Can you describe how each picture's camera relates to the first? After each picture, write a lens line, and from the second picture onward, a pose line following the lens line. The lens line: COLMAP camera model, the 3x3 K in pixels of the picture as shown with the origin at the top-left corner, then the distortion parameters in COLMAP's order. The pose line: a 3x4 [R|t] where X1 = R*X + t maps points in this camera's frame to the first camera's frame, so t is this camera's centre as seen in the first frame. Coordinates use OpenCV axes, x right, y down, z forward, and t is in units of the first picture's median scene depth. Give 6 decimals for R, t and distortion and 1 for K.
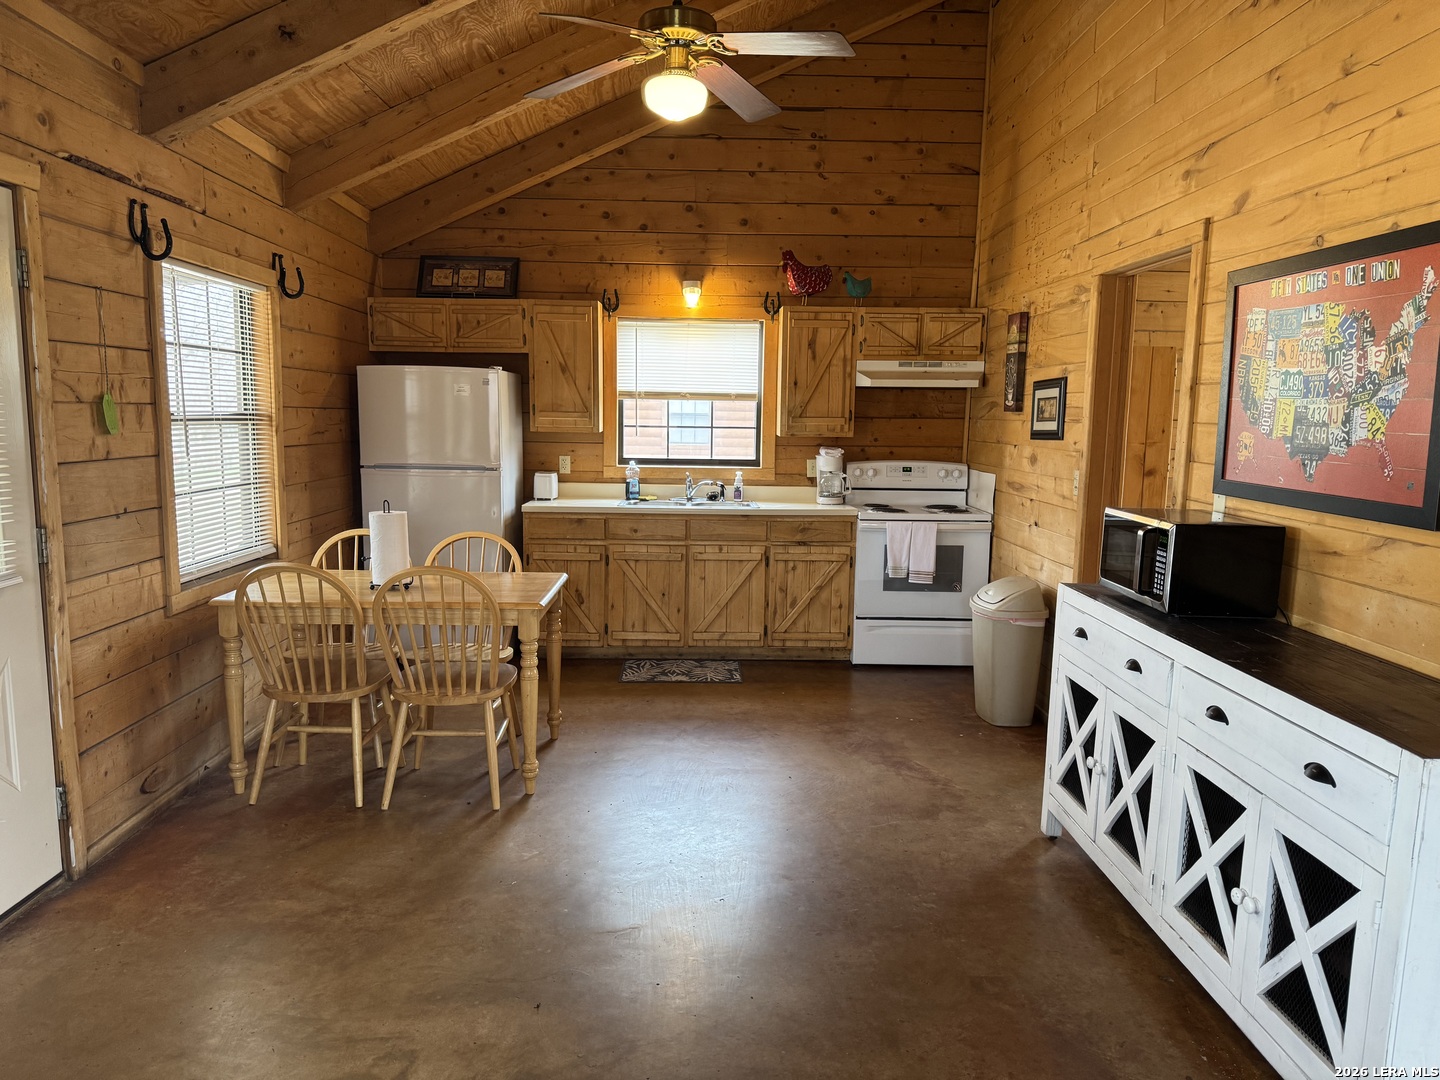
lens RADIAL K [[1012.0, 0, 720.0], [0, 1012.0, 540.0], [0, 0, 1]] dist [0.142609, -0.149433]
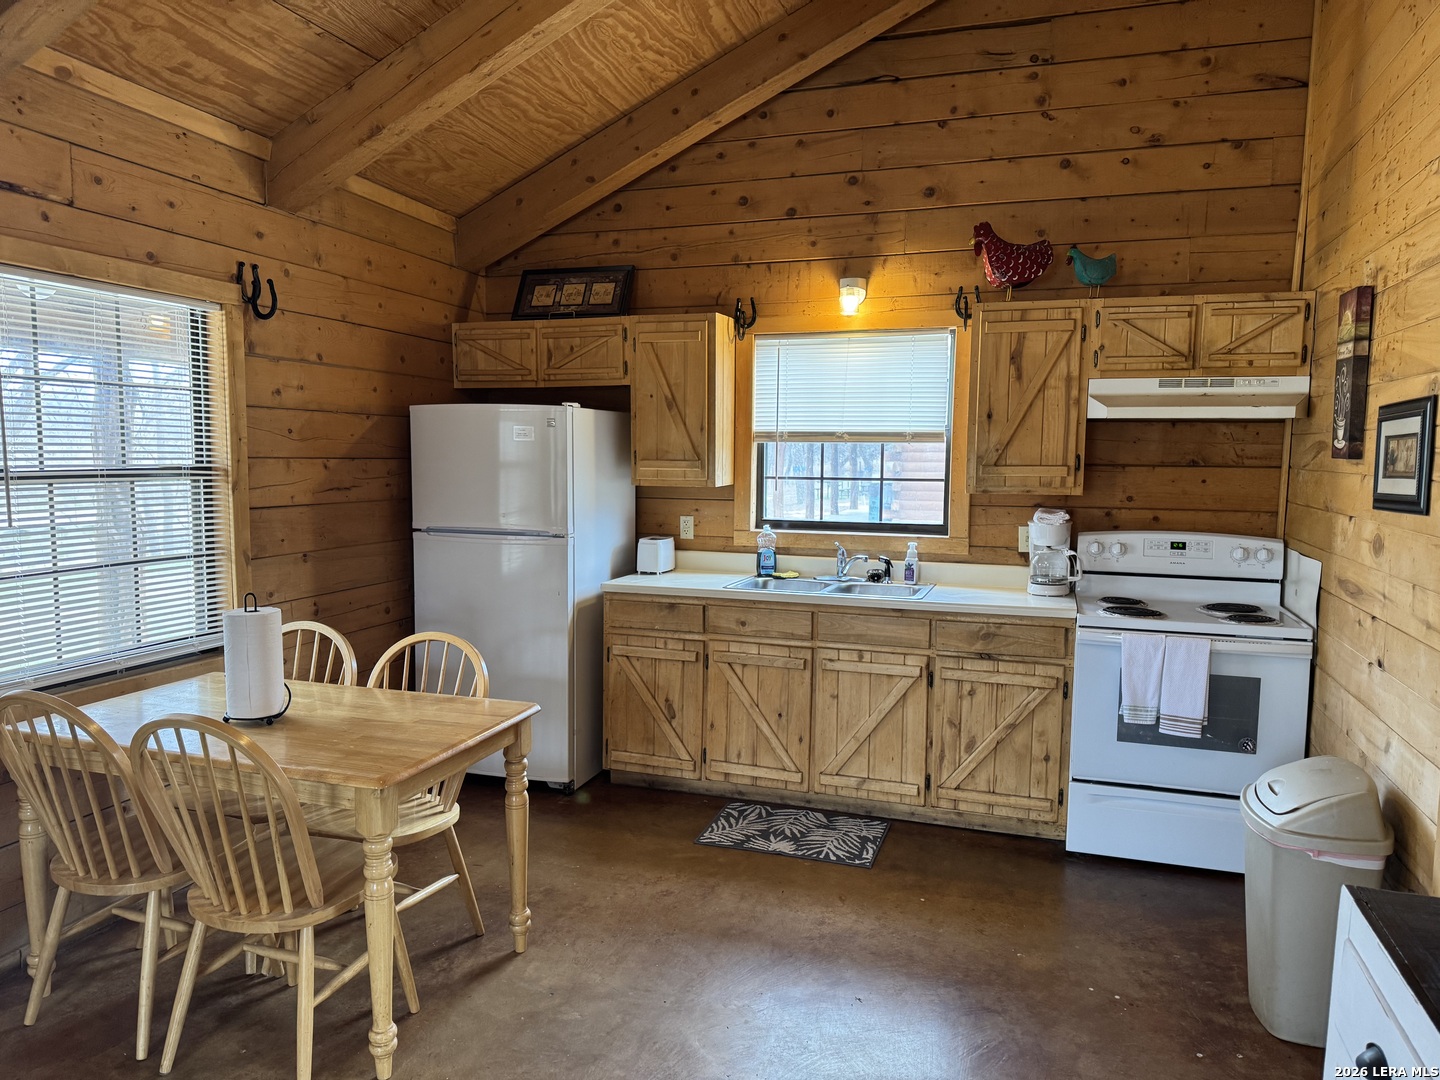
lens RADIAL K [[1001.6, 0, 716.5], [0, 1001.6, 548.9], [0, 0, 1]] dist [0.106514, -0.152706]
pose [[0.941479, 0.026945, -0.335992, 0.135859], [-0.037955, 0.998935, -0.026243, -0.042716], [0.334927, 0.037460, 0.941499, 0.320207]]
